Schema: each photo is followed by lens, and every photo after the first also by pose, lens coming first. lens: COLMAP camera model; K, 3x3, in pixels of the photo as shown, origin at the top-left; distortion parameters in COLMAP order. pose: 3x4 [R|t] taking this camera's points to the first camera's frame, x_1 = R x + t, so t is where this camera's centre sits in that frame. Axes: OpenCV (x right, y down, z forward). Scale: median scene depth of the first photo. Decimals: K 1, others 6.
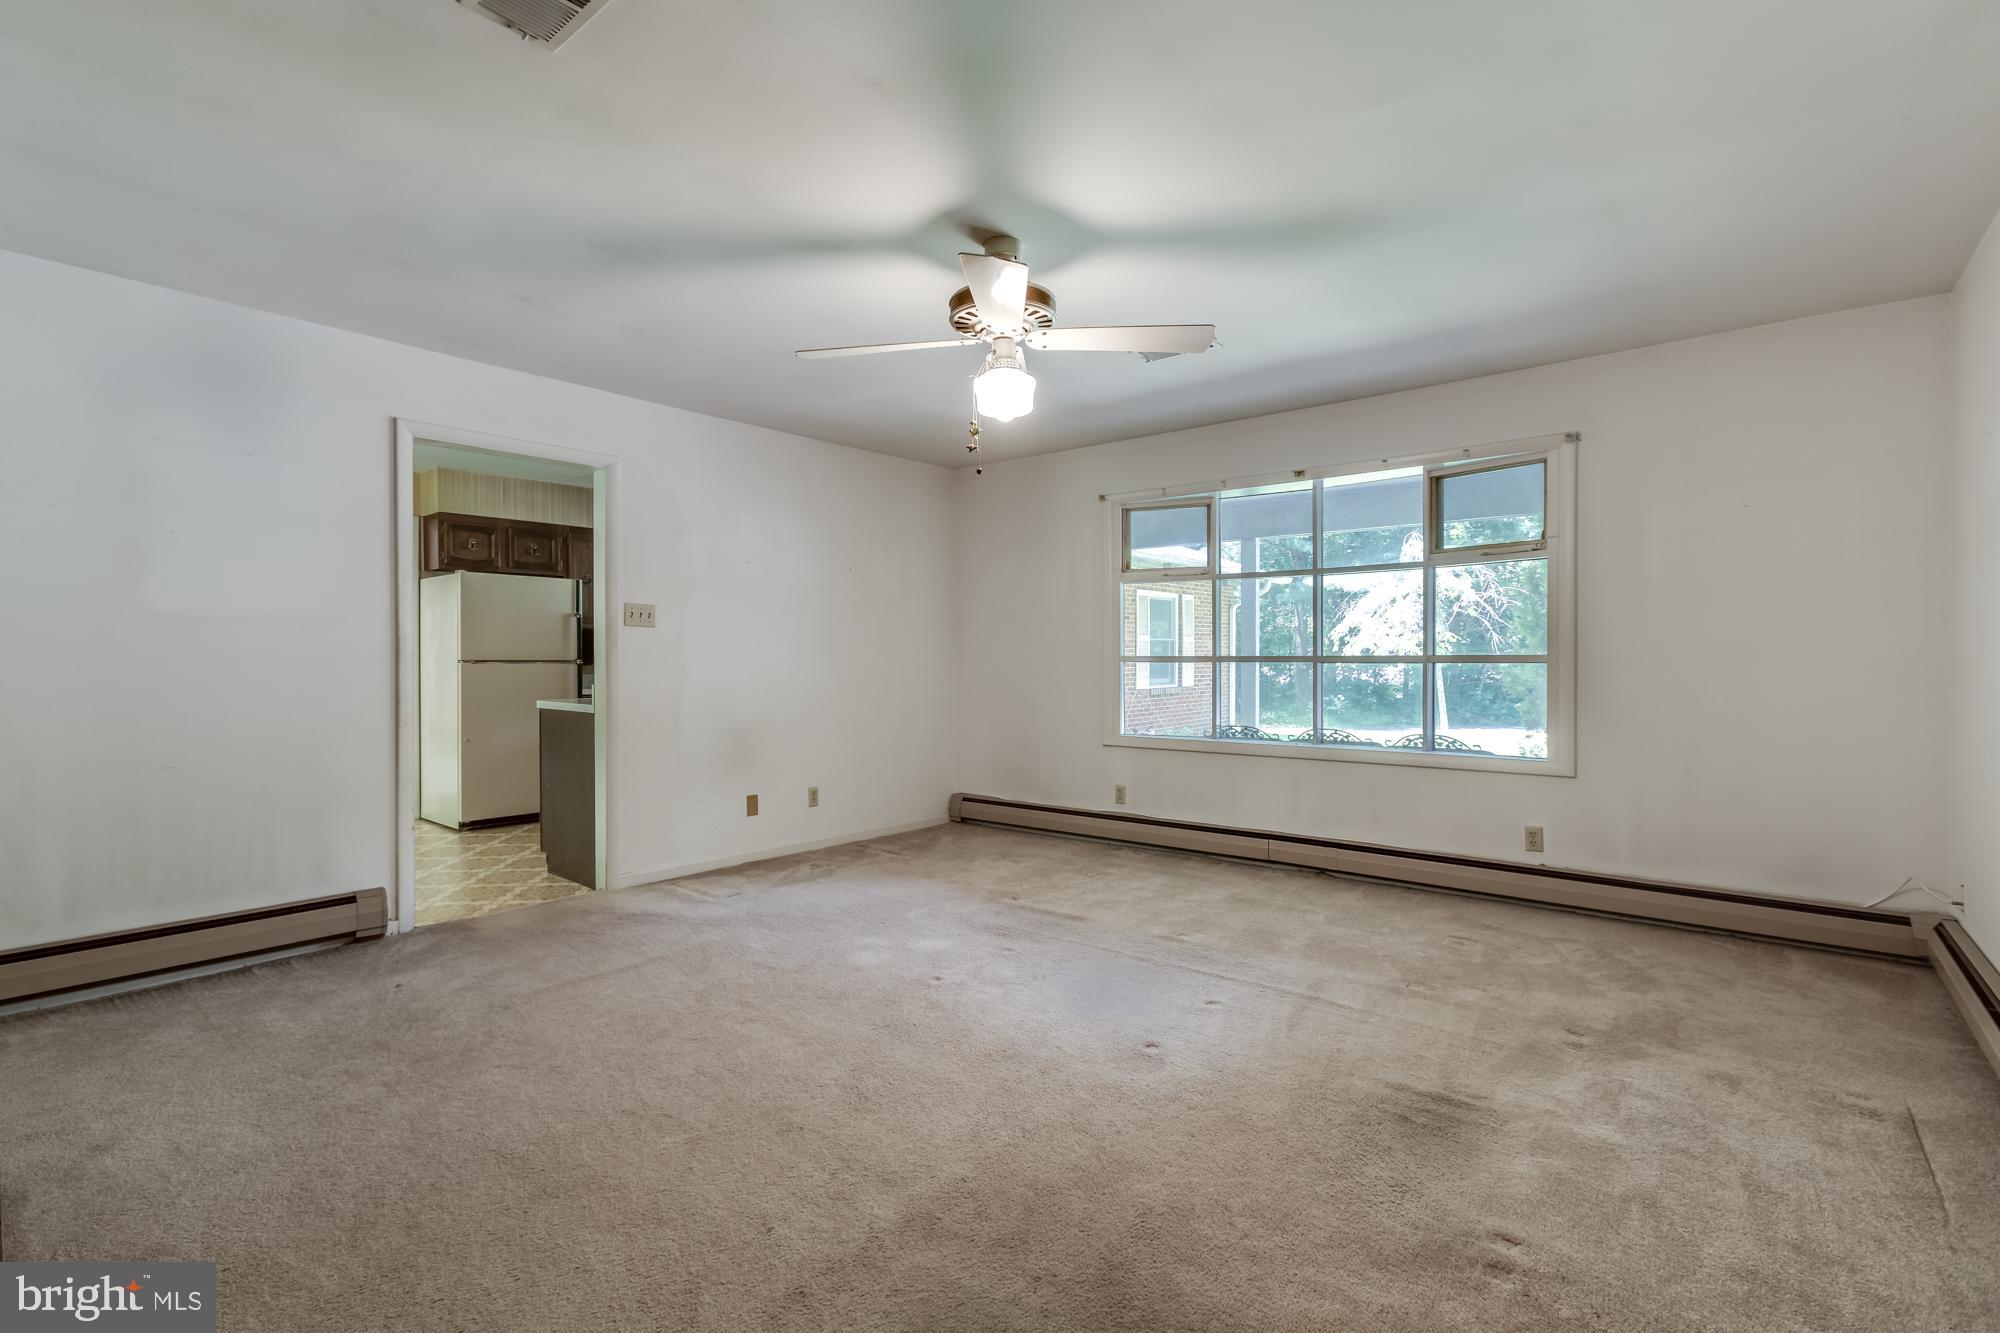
lens RADIAL K [[904.5, 0, 994.9], [0, 904.5, 663.2], [0, 0, 1]] dist [-0.028305, 0.014759]
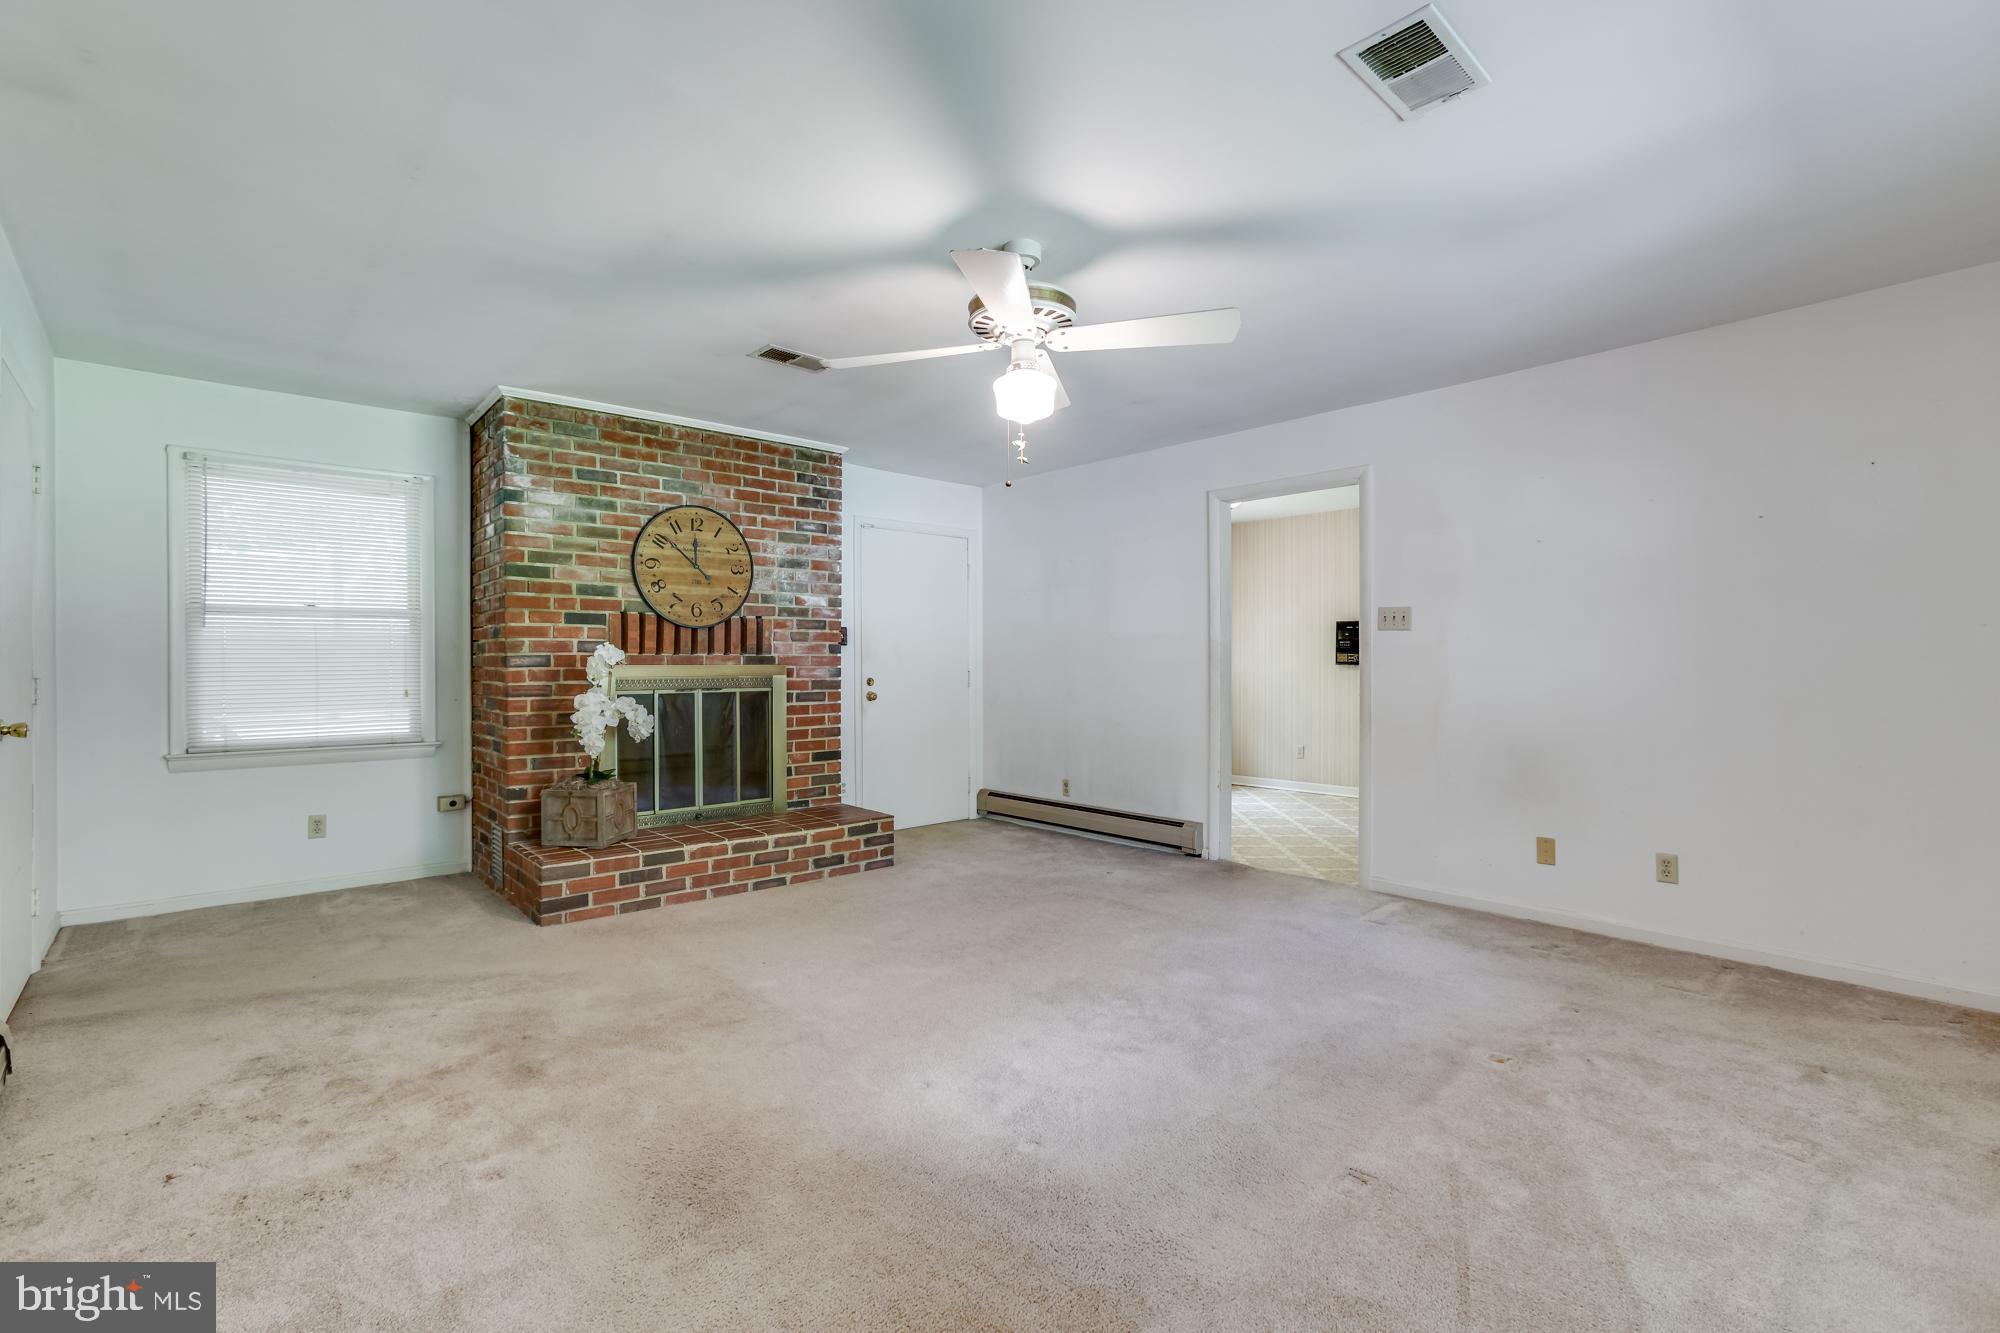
lens RADIAL K [[904.5, 0, 994.9], [0, 904.5, 663.2], [0, 0, 1]] dist [-0.028305, 0.014759]
pose [[-0.139291, 0.002367, -0.990249, 0.694733], [-0.003927, 0.999988, 0.002943, -0.006892], [0.990244, 0.004299, -0.139280, 0.776055]]
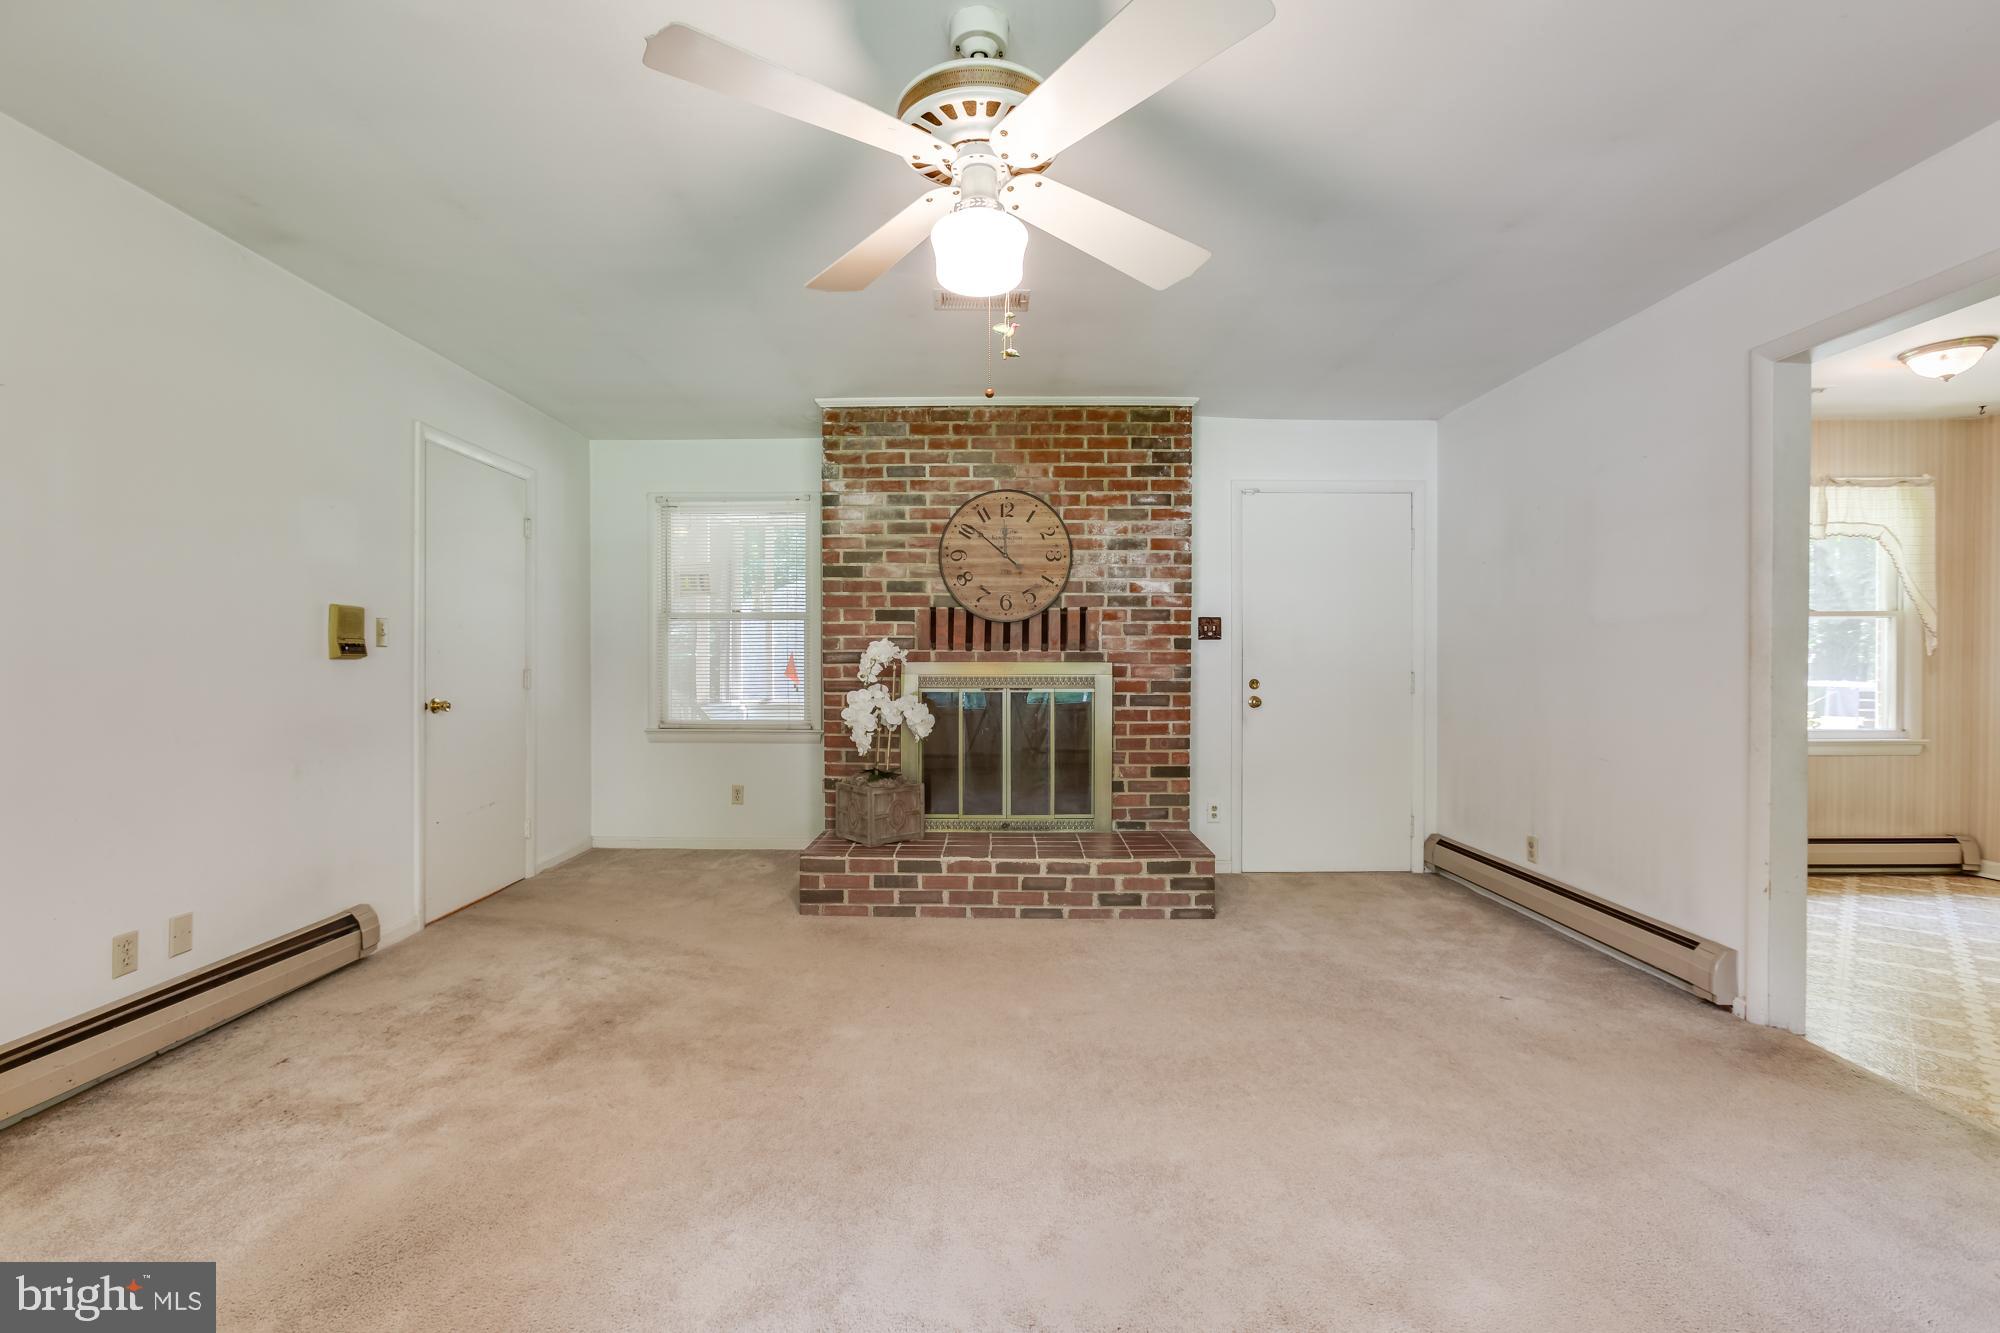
lens RADIAL K [[899.4, 0, 1000.0], [0, 899.4, 666.5], [0, 0, 1]] dist [-0.049243, 0.041207]
pose [[-0.769146, 0.005267, -0.639051, 0.284111], [-0.004461, 0.999897, 0.013611, -0.009028], [0.639057, 0.013319, -0.769044, 1.054380]]
